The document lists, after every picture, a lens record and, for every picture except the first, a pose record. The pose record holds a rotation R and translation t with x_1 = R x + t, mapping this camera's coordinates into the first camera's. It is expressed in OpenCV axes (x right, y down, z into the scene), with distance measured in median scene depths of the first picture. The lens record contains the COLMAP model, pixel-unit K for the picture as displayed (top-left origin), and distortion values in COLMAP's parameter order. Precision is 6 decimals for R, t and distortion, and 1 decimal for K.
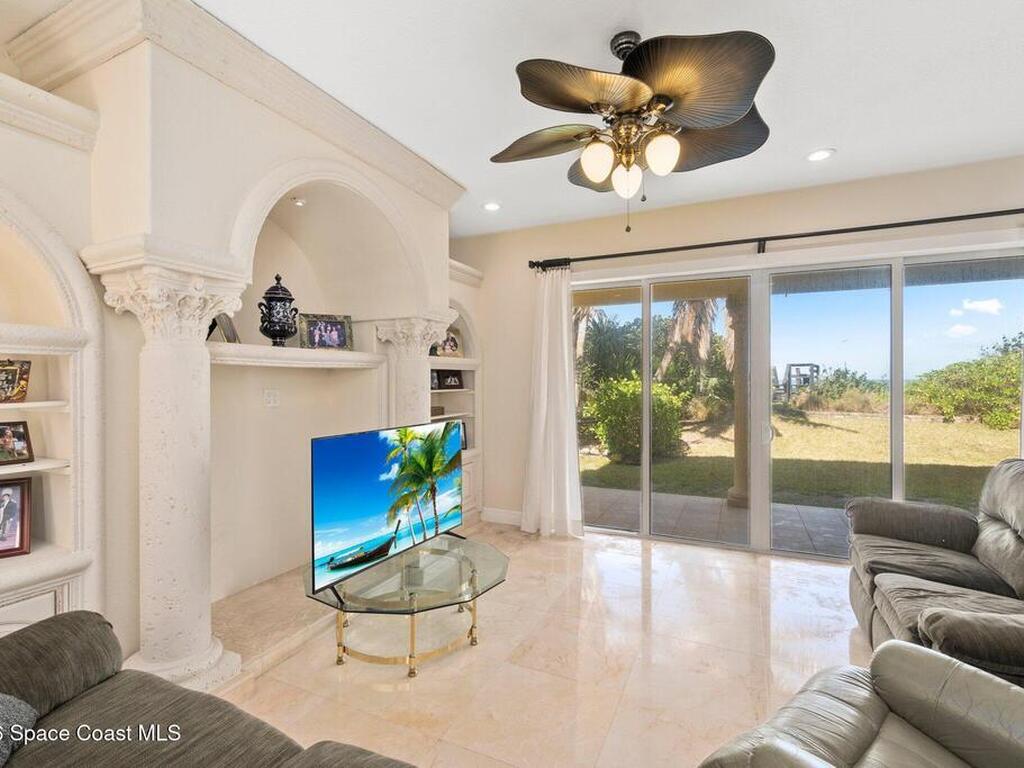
lens RADIAL K [[497.4, 0, 501.1], [0, 497.4, 379.9], [0, 0, 1]] dist [-0.019983, 0.000067]
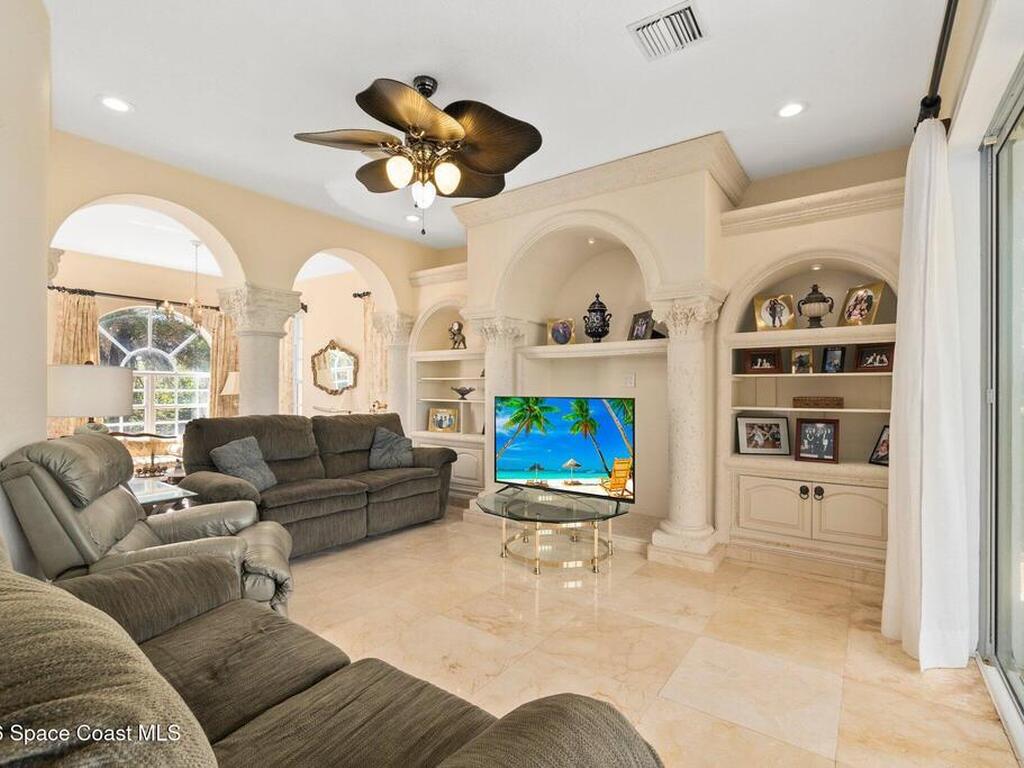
lens RADIAL K [[497.4, 0, 501.1], [0, 497.4, 379.9], [0, 0, 1]] dist [-0.019983, 0.000067]
pose [[-0.184542, 0.011163, -0.982761, 1.023693], [0.014299, 0.999860, 0.008672, 0.023368], [0.982721, -0.012452, -0.184676, 0.981337]]
